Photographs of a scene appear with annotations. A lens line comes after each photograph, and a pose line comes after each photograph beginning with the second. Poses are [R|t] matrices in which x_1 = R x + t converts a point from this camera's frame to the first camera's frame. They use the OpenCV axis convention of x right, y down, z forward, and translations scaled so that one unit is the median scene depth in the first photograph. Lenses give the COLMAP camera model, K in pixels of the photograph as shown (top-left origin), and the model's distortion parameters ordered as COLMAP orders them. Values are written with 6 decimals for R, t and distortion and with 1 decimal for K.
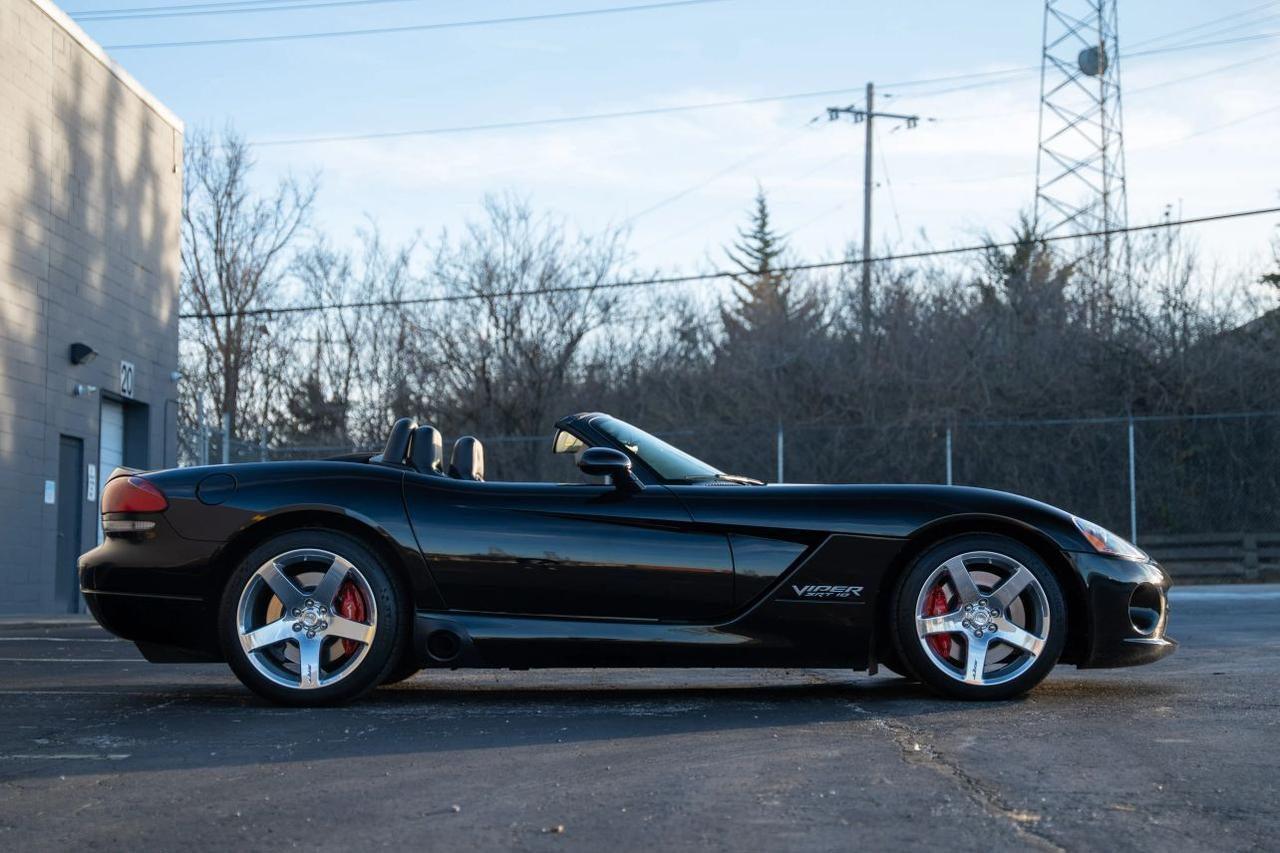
lens RADIAL K [[1759.5, 0, 640.0], [0, 1759.5, 426.5], [0, 0, 1]] dist [0.164523, 0.026582]
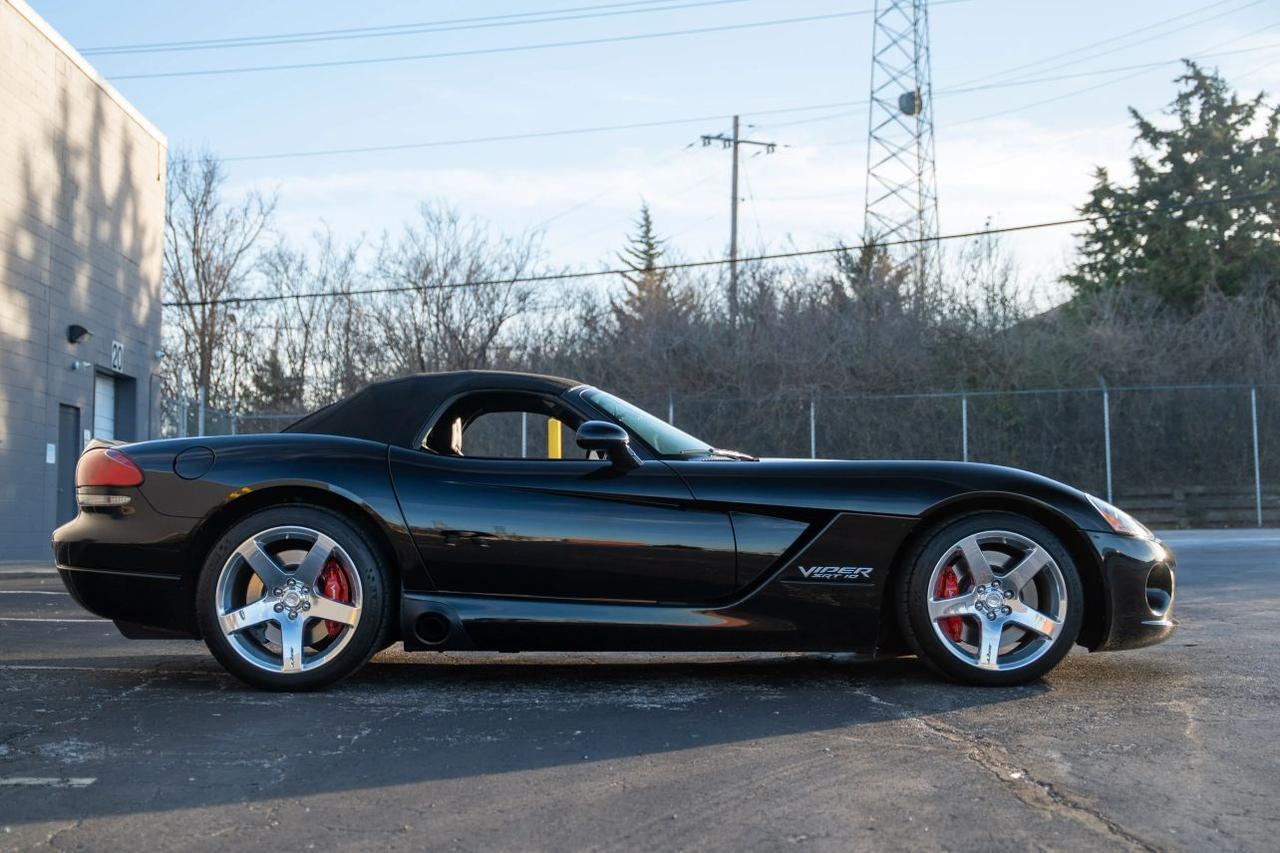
lens RADIAL K [[1804.5, 0, 640.0], [0, 1804.5, 426.5], [0, 0, 1]] dist [0.077589, -0.040603]
pose [[0.999966, 0.003729, 0.007389, 0.051802], [-0.003840, 0.999880, 0.015027, 0.000038], [-0.007332, -0.015054, 0.999860, -0.217164]]
